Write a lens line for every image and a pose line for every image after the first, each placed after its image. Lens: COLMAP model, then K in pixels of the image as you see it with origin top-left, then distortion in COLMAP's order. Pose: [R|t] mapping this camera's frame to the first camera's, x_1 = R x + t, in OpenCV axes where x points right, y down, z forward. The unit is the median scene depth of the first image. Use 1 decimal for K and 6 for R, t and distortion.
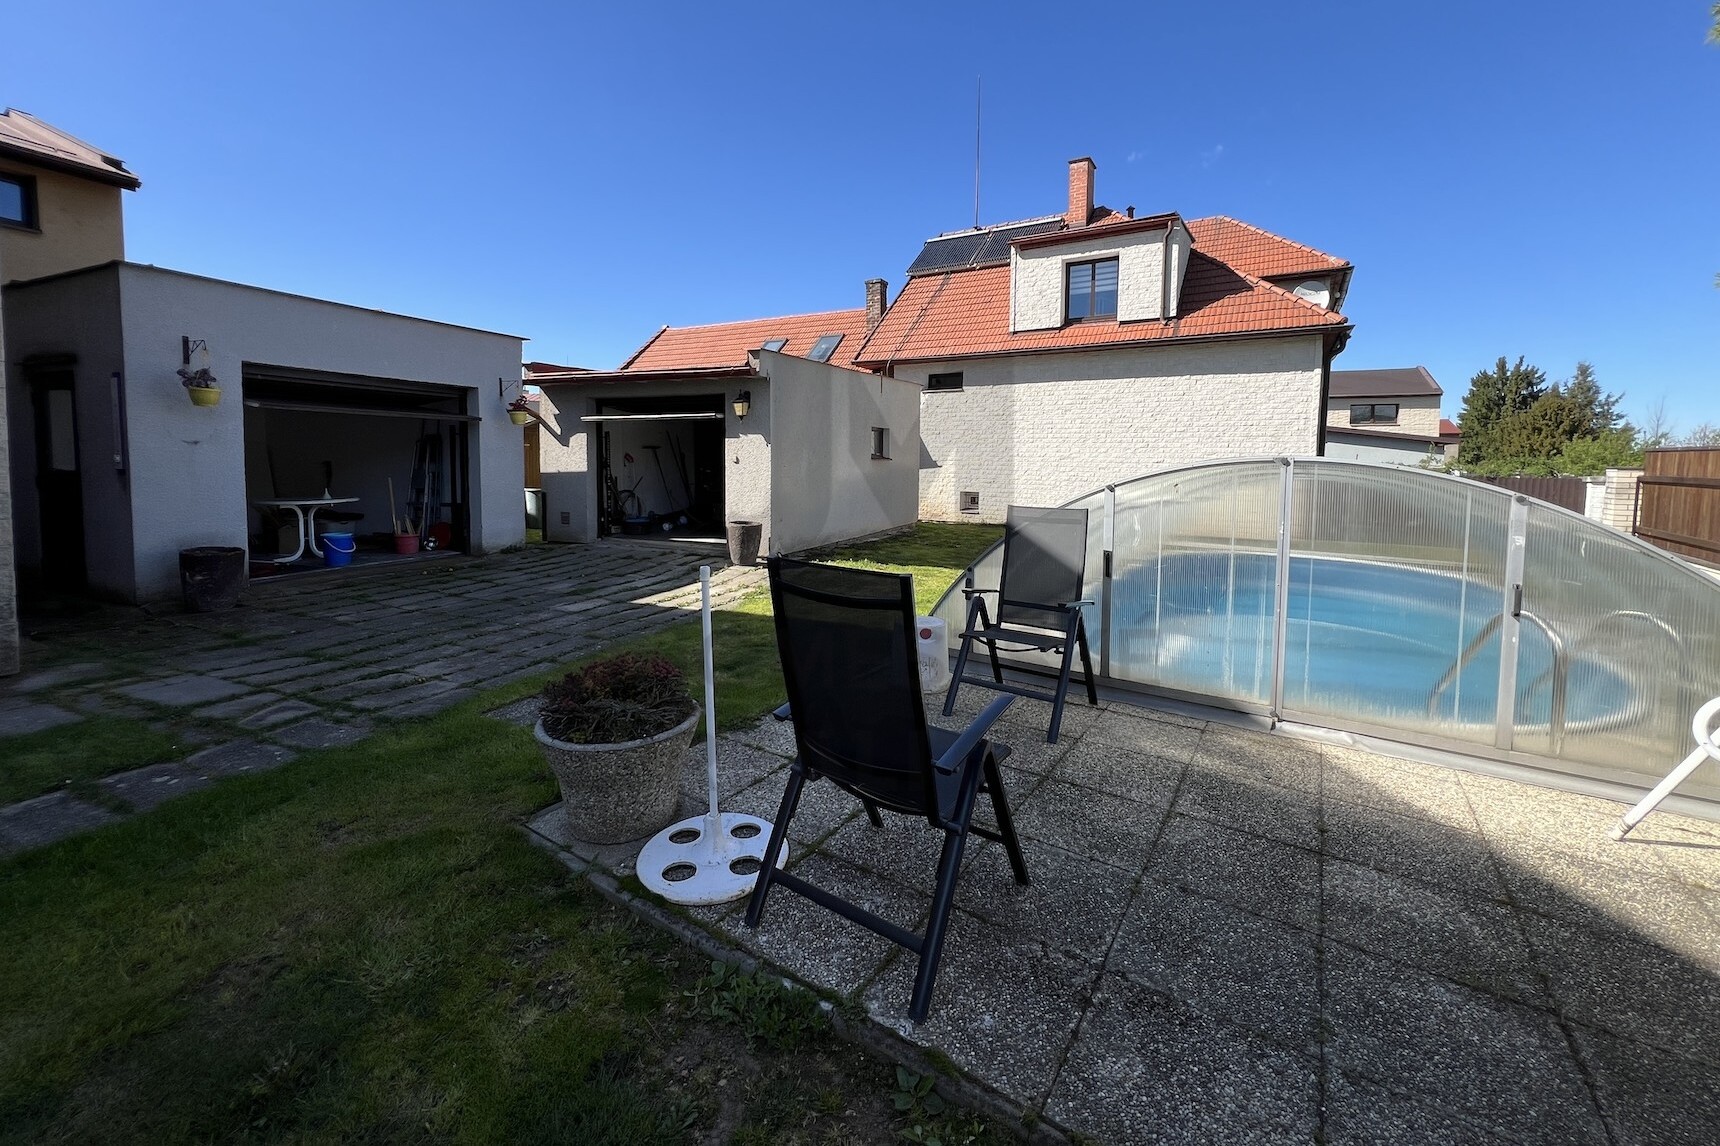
lens RADIAL K [[685.2, 0, 857.7], [0, 685.2, 498.5], [0, 0, 1]] dist [-0.000695, -0.000118]
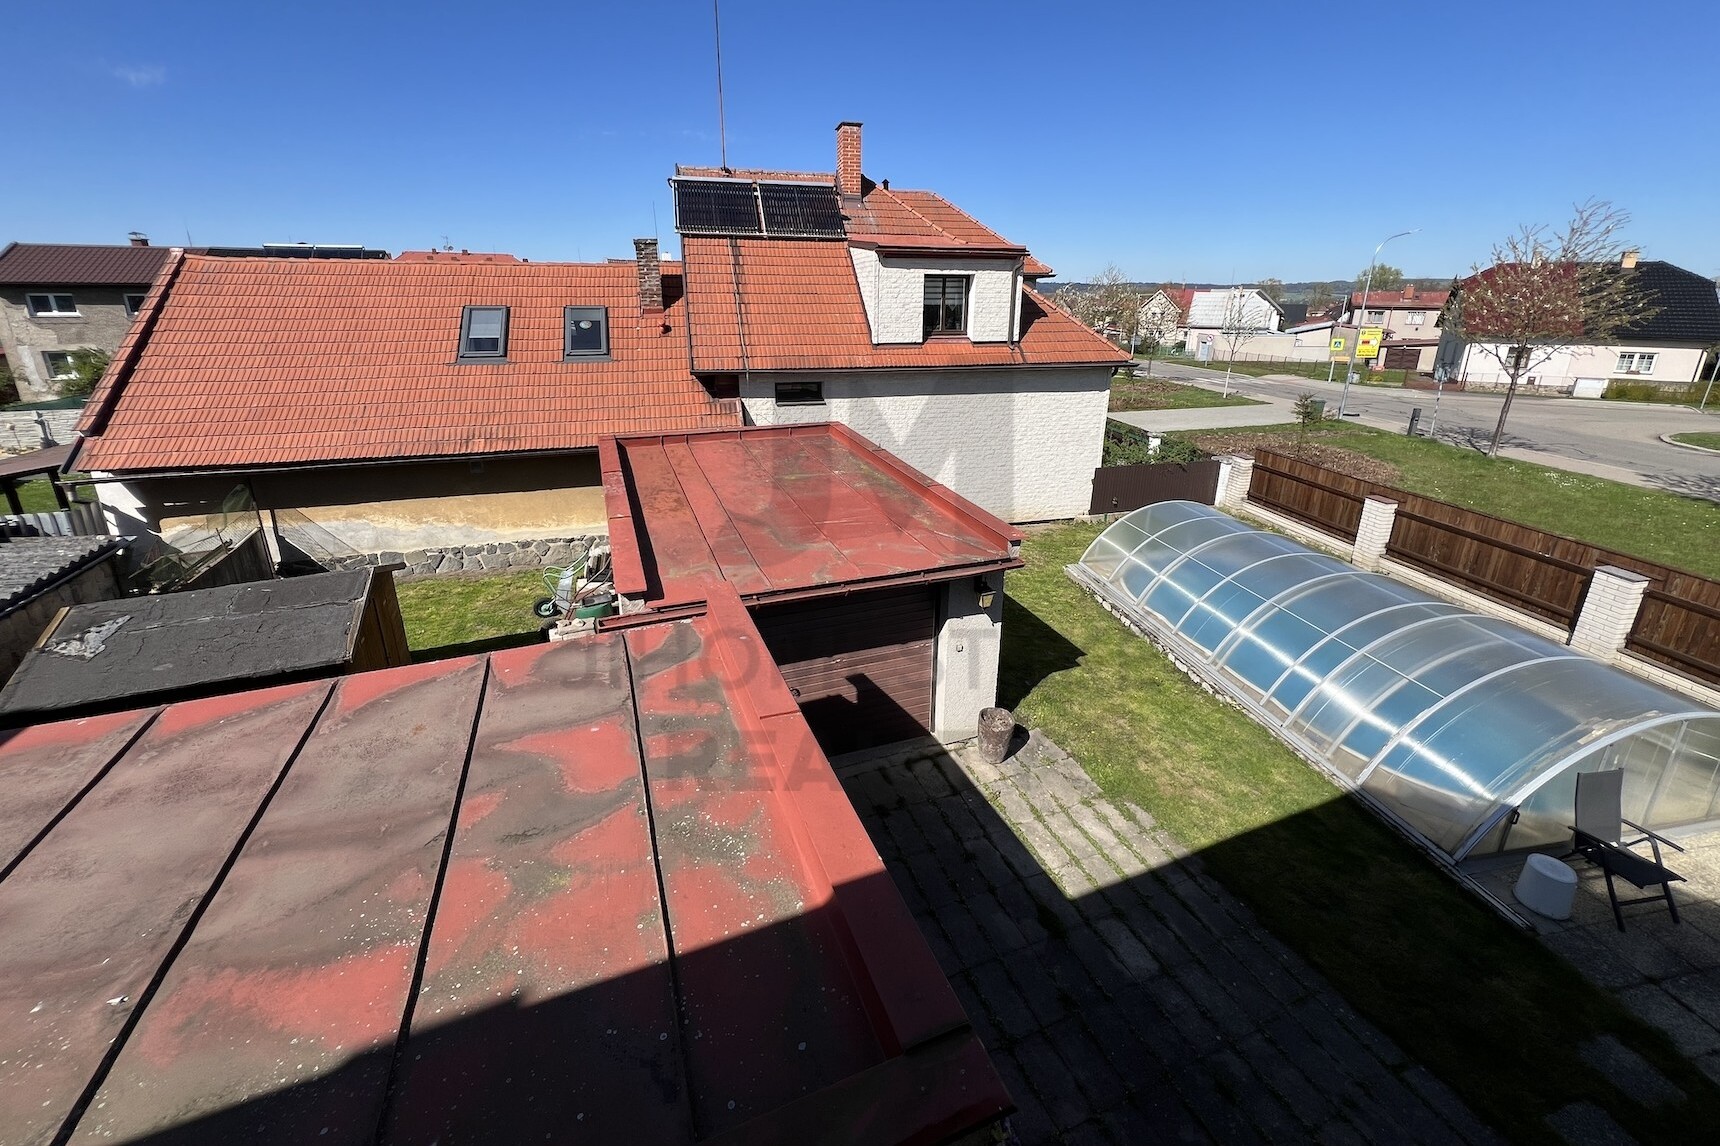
lens RADIAL K [[685.2, 0, 857.7], [0, 685.2, 498.5], [0, 0, 1]] dist [-0.000695, -0.000118]
pose [[0.714330, -0.207999, 0.668184, -0.728451], [0.043120, 0.966076, 0.254633, -0.419323], [-0.698479, -0.153080, 0.699066, 0.458945]]
